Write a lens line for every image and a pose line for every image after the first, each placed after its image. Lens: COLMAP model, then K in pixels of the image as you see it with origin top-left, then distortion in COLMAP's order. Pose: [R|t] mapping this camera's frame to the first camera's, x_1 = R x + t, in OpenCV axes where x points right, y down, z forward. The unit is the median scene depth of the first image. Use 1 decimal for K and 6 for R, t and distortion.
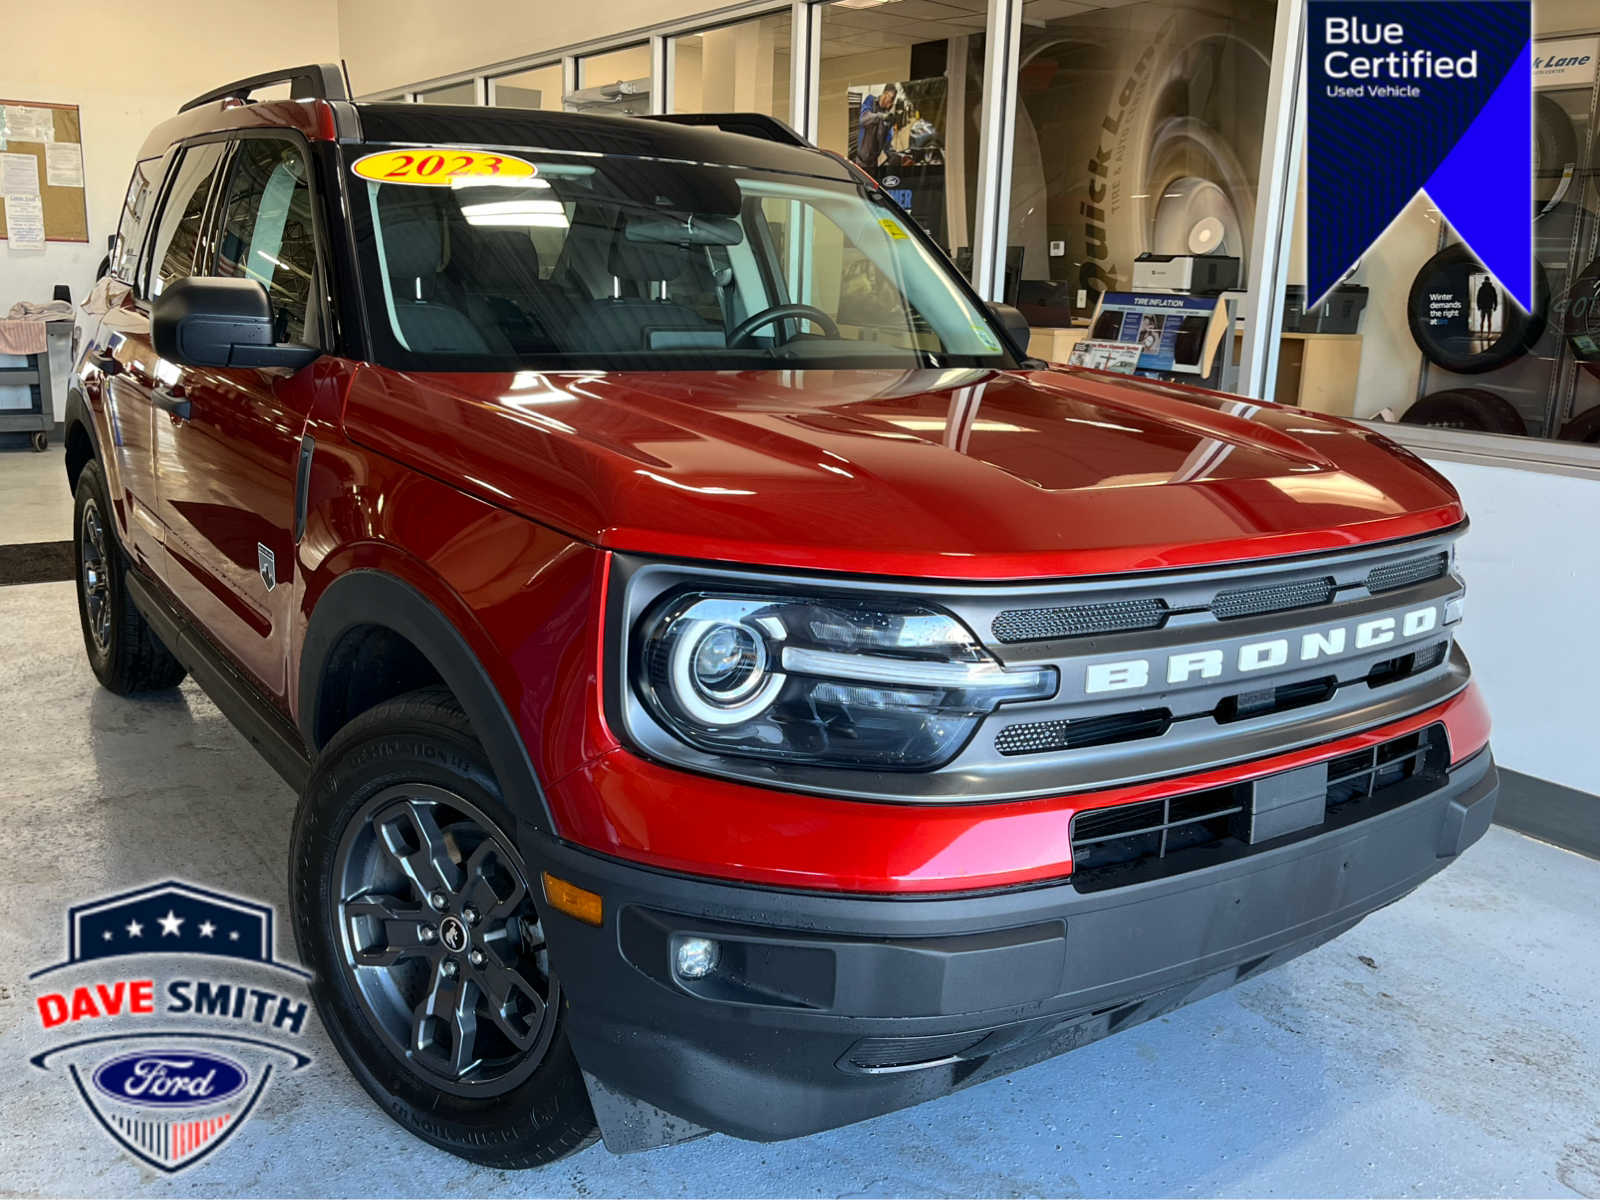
lens RADIAL K [[1511.6, 0, 810.1], [0, 1511.6, 575.1], [0, 0, 1]] dist [0.040422, 0.000000]
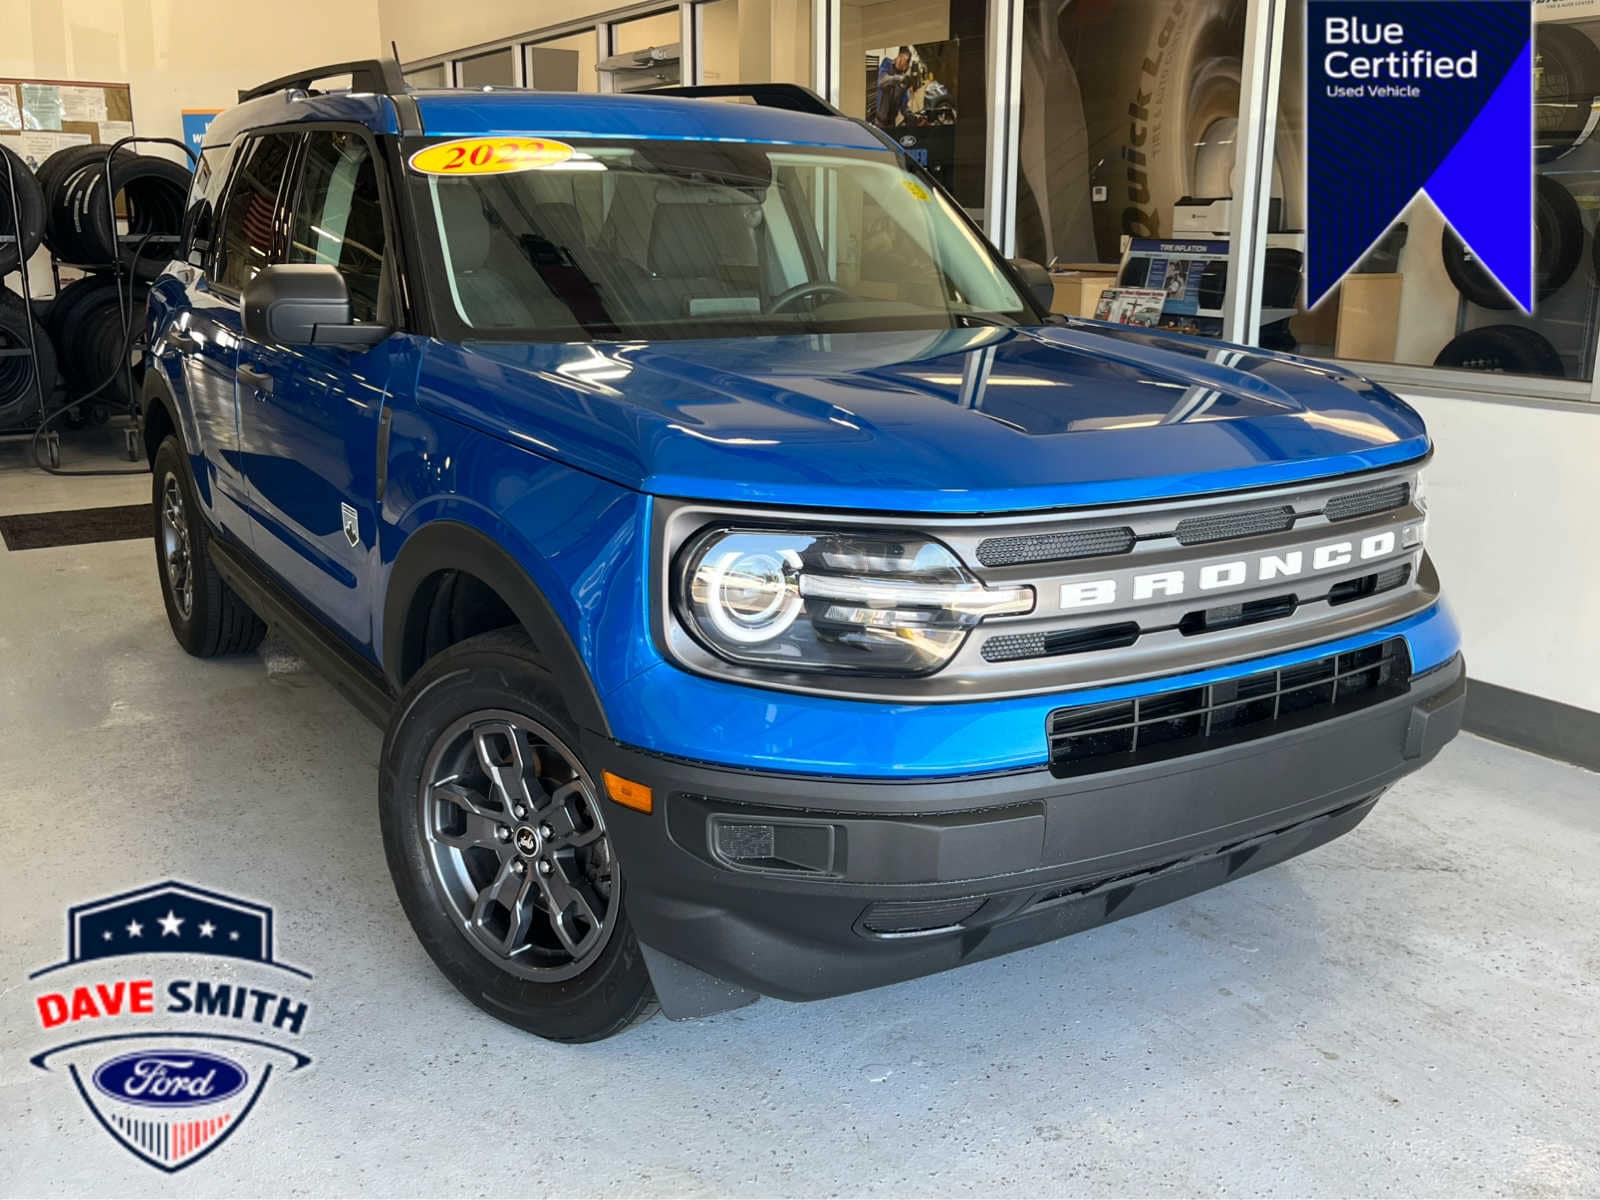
lens RADIAL K [[1511.6, 0, 799.4], [0, 1511.6, 589.6], [0, 0, 1]] dist [0.040422, 0.000000]
pose [[0.998969, -0.020490, -0.040516, 0.026947], [0.022048, 0.999020, 0.038392, 0.013215], [0.039690, -0.039245, 0.998441, -0.153676]]
